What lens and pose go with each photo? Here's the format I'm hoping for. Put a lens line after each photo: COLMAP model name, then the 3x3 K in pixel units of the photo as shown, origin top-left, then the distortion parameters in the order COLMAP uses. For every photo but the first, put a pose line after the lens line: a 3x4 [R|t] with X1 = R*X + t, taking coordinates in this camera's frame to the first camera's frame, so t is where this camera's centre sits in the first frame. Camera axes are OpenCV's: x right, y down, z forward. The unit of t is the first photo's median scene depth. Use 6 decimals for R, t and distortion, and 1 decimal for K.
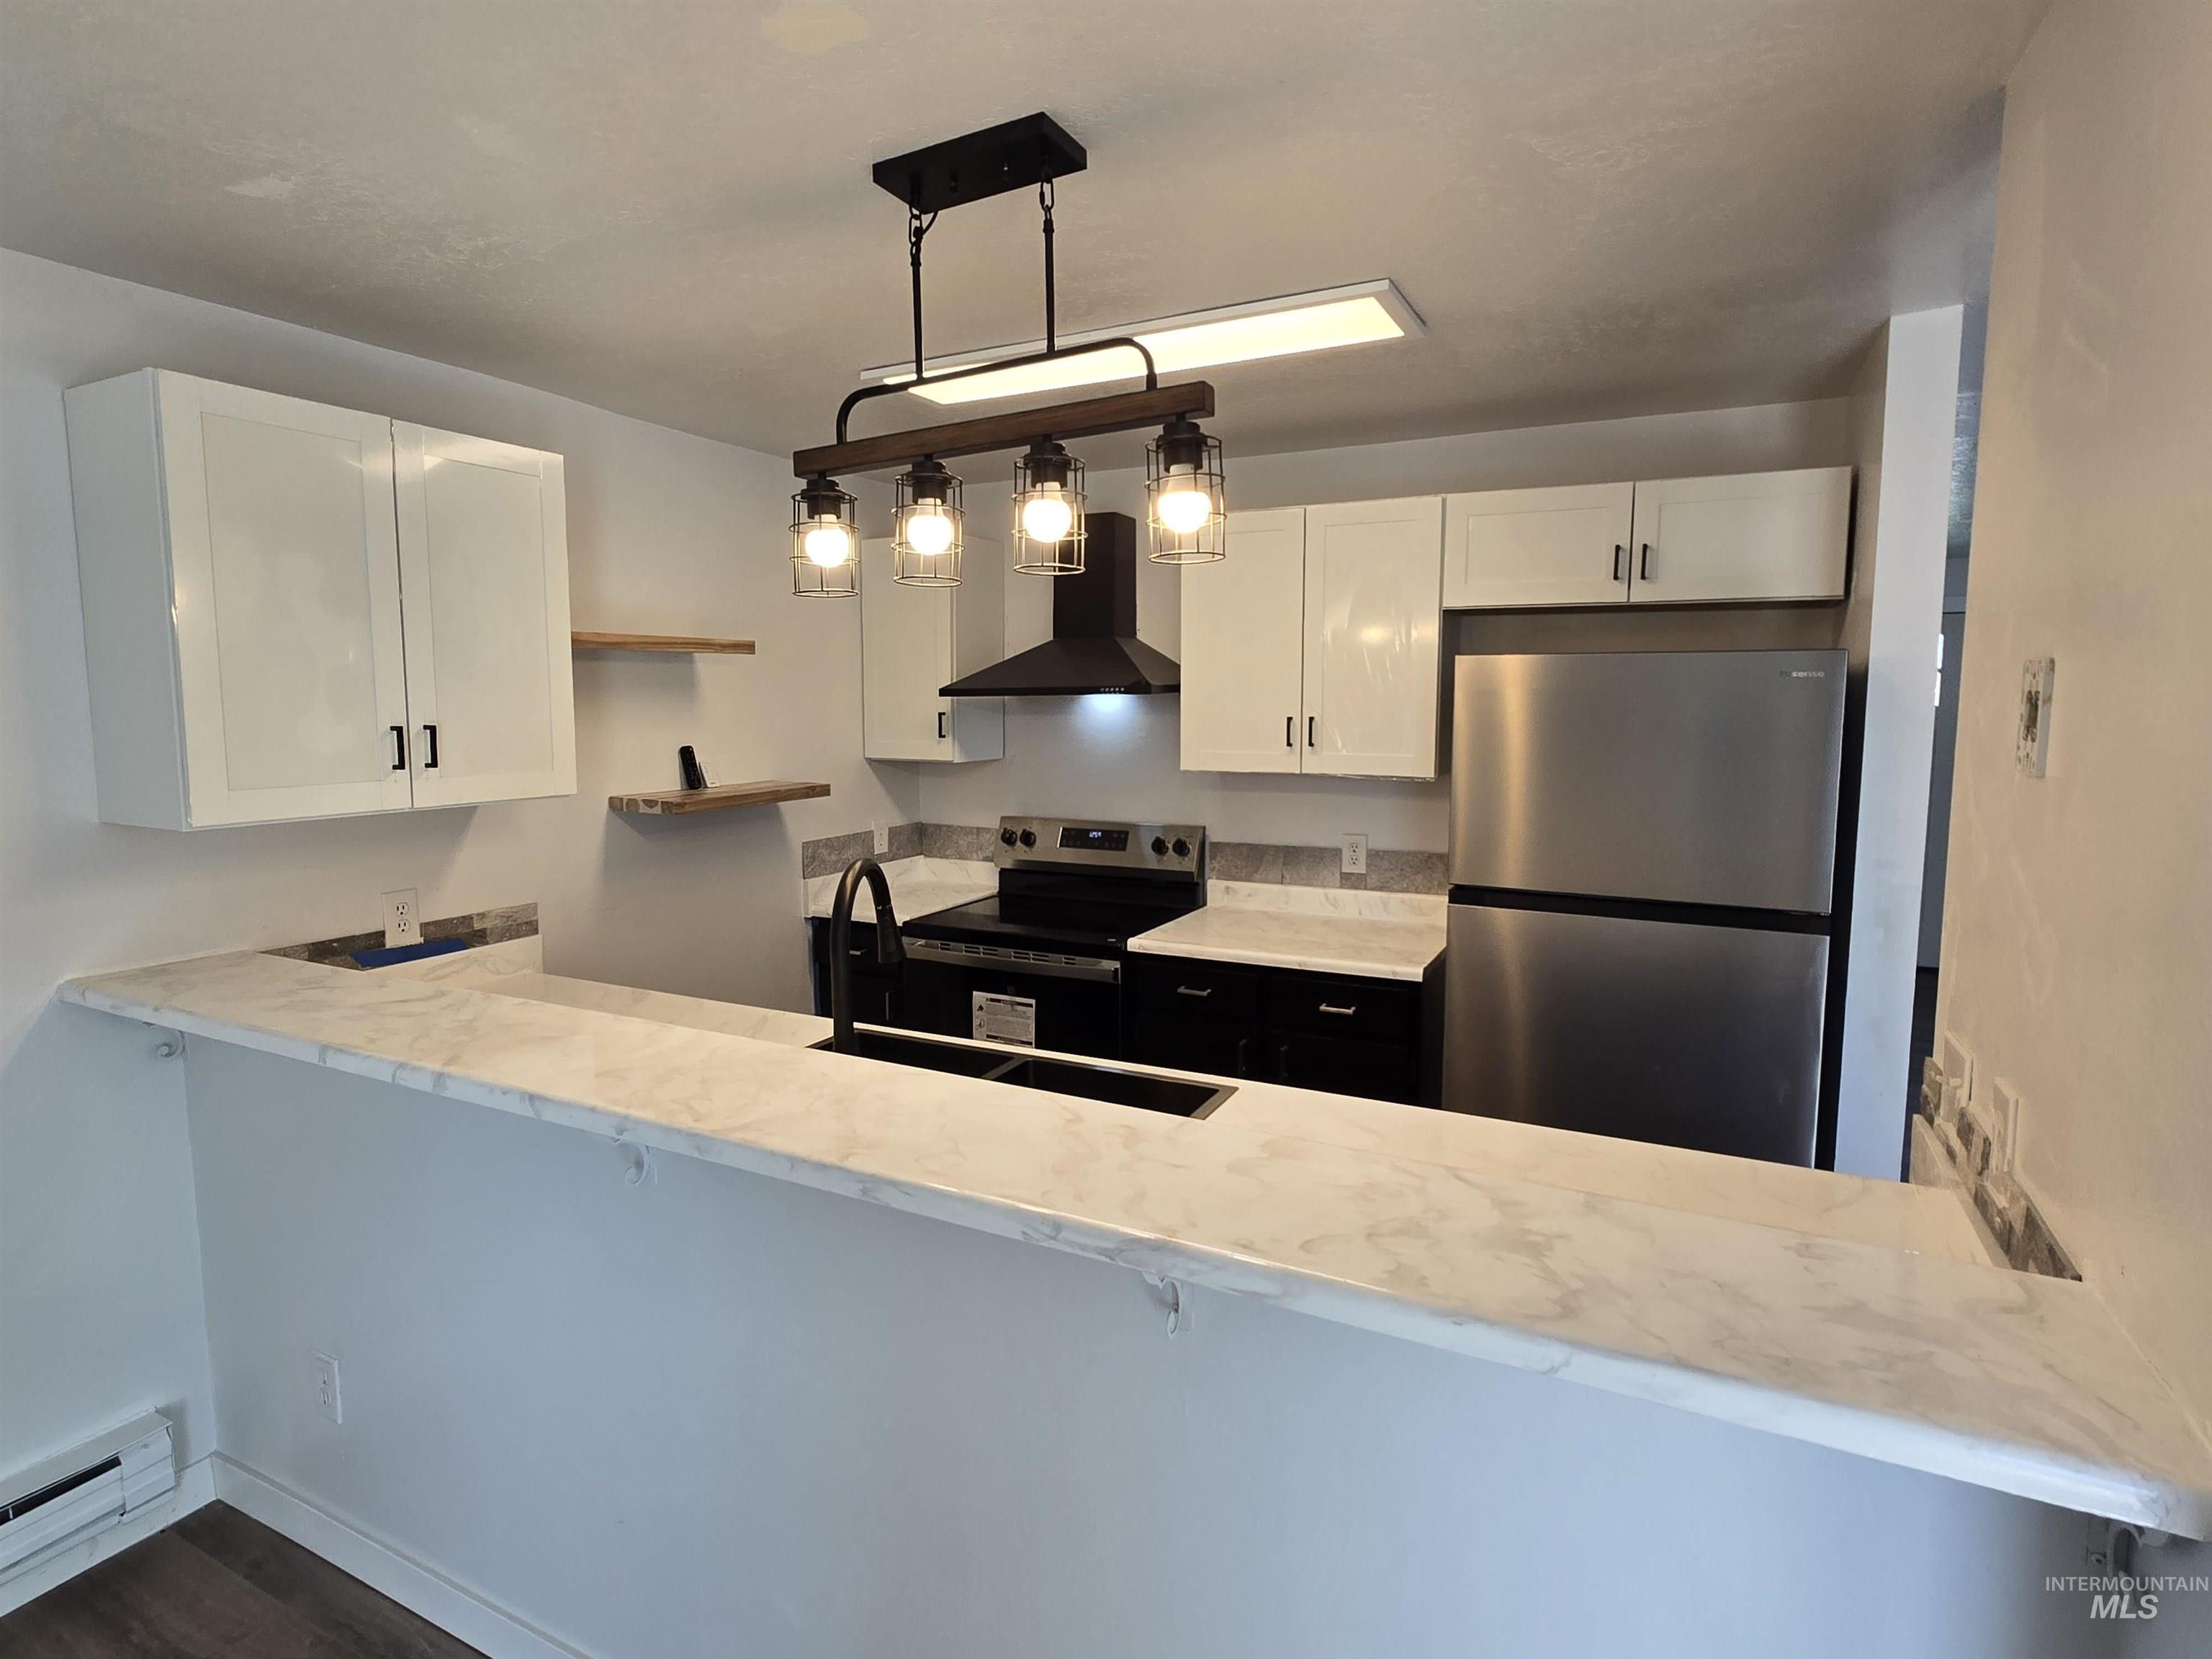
lens RADIAL K [[1135.1, 0, 1114.2], [0, 1135.1, 818.0], [0, 0, 1]] dist [-0.008379, 0.000485]
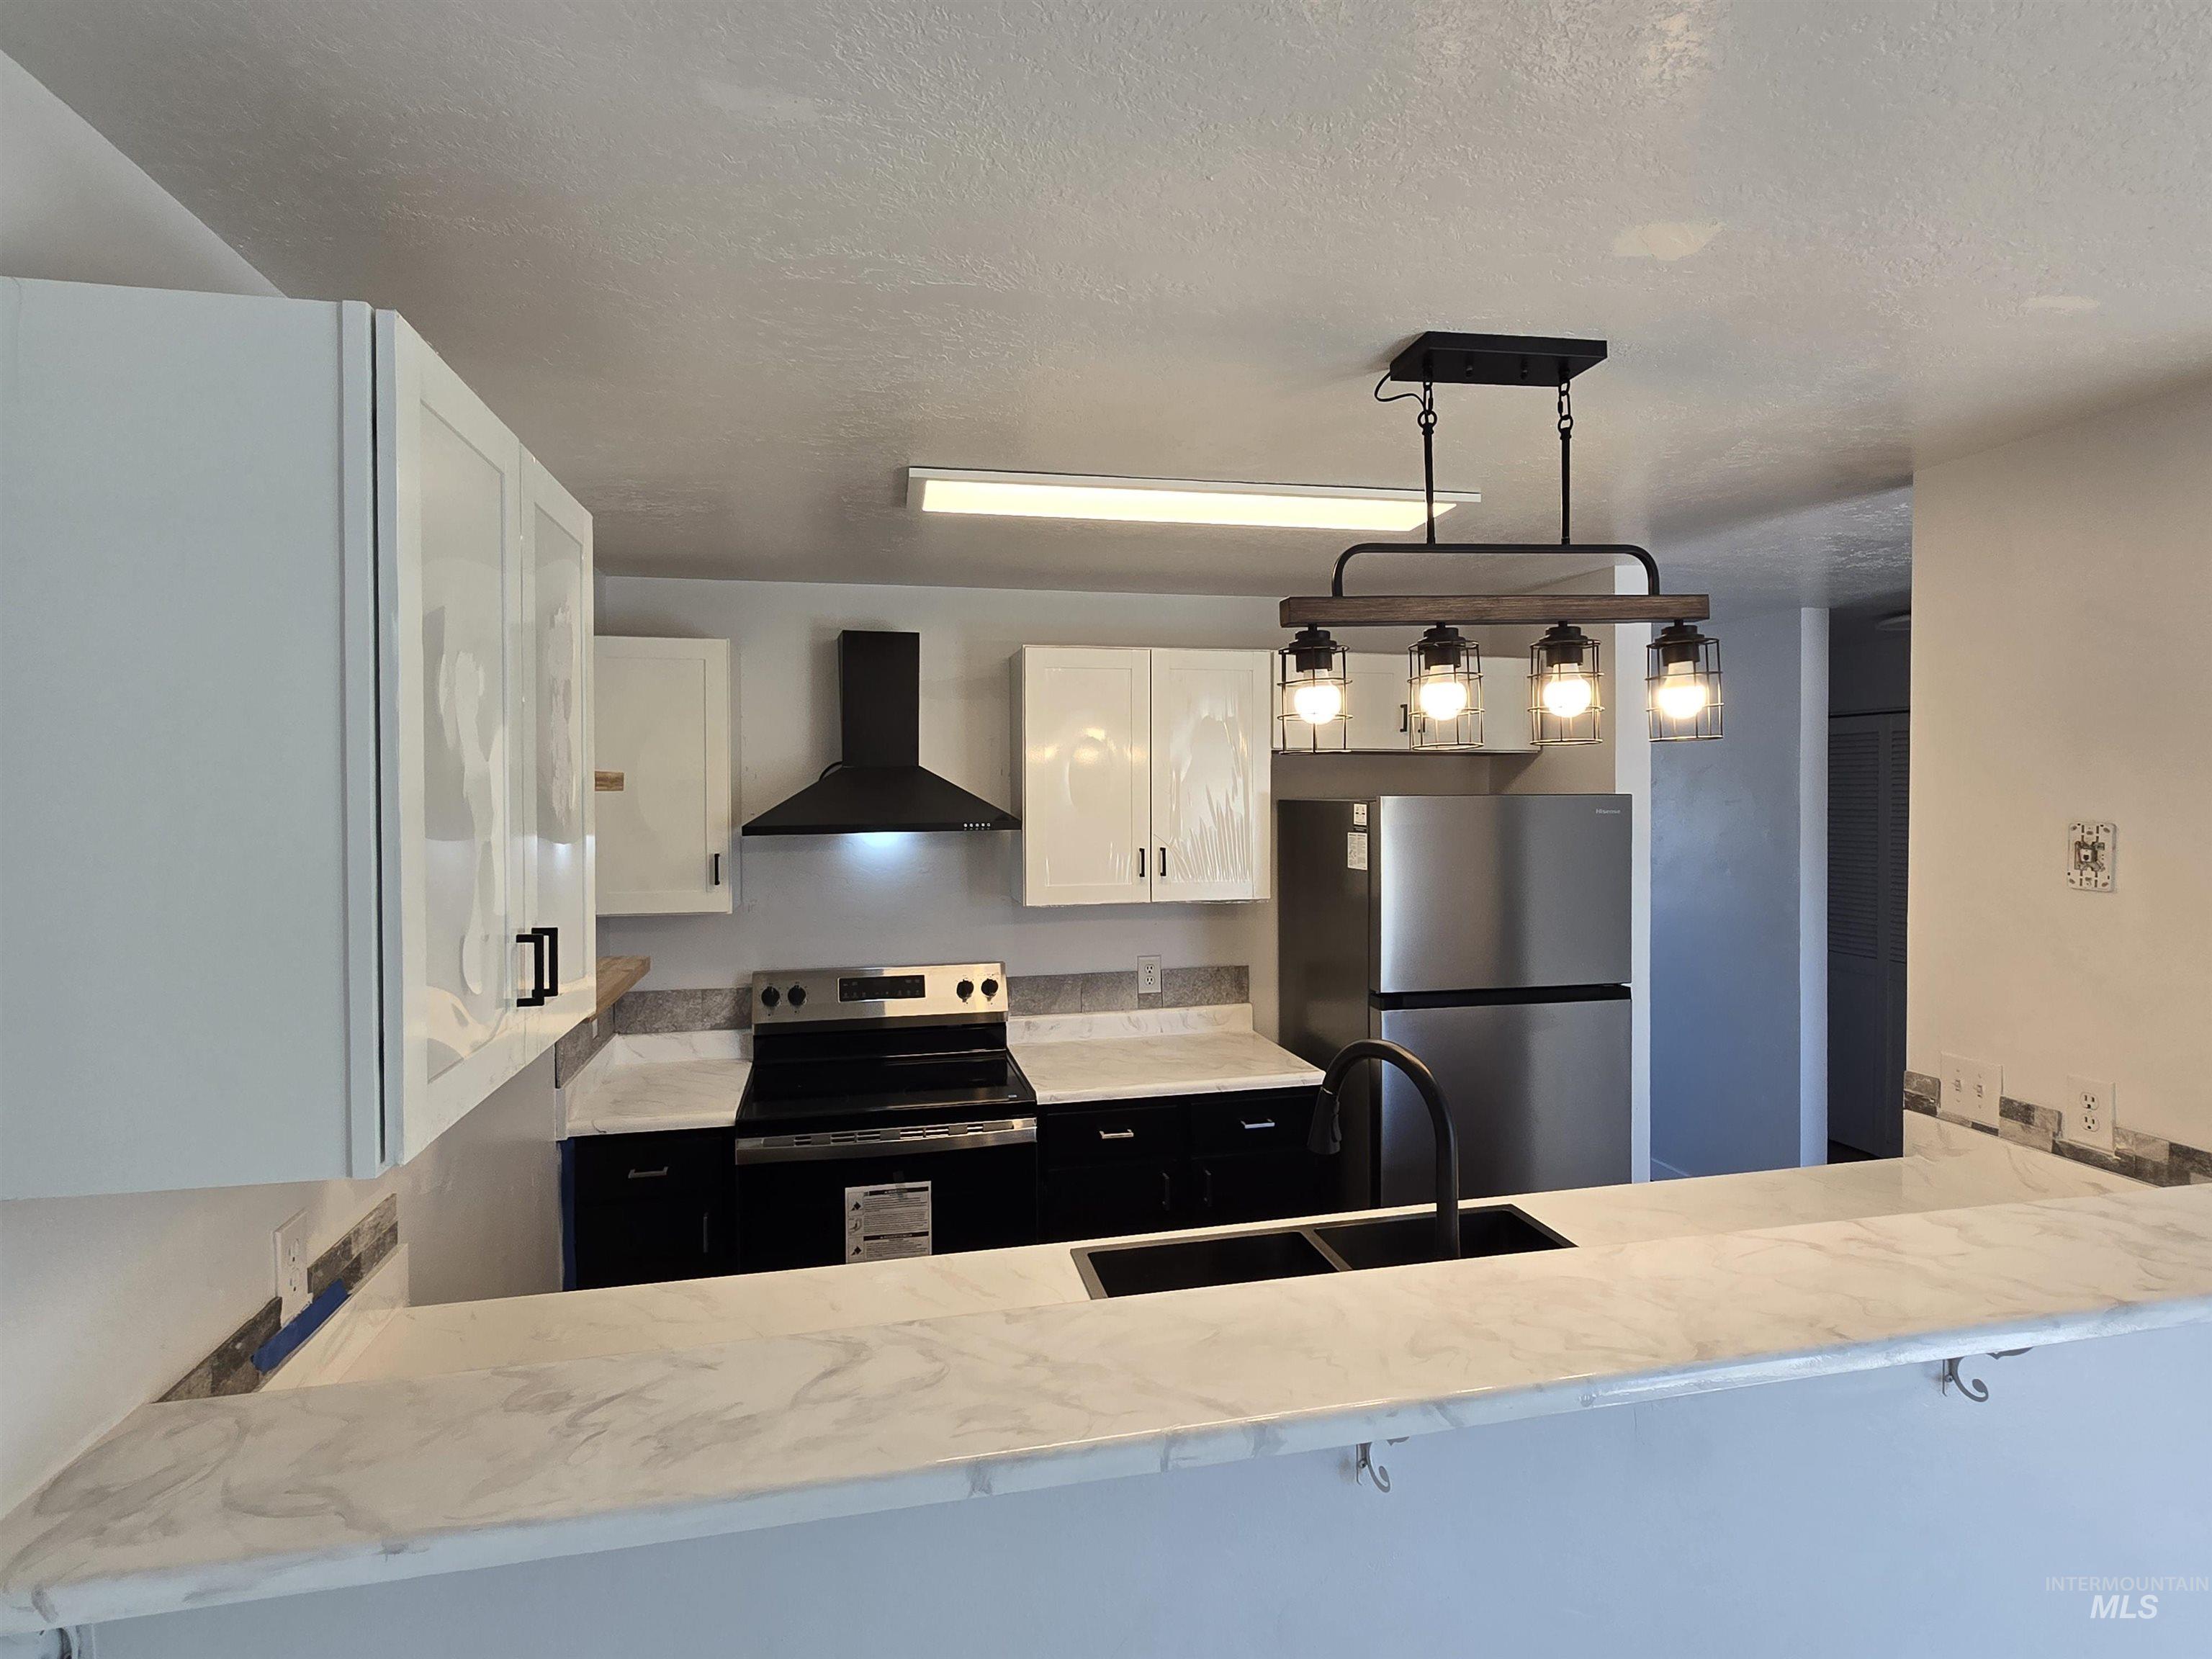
lens RADIAL K [[1135.1, 0, 1108.5], [0, 1135.1, 820.4], [0, 0, 1]] dist [-0.008379, 0.000485]
pose [[0.776047, -0.019825, 0.630364, -0.482531], [0.072975, 0.995615, -0.058528, -0.052274], [-0.626440, 0.091421, 0.774090, 0.204009]]
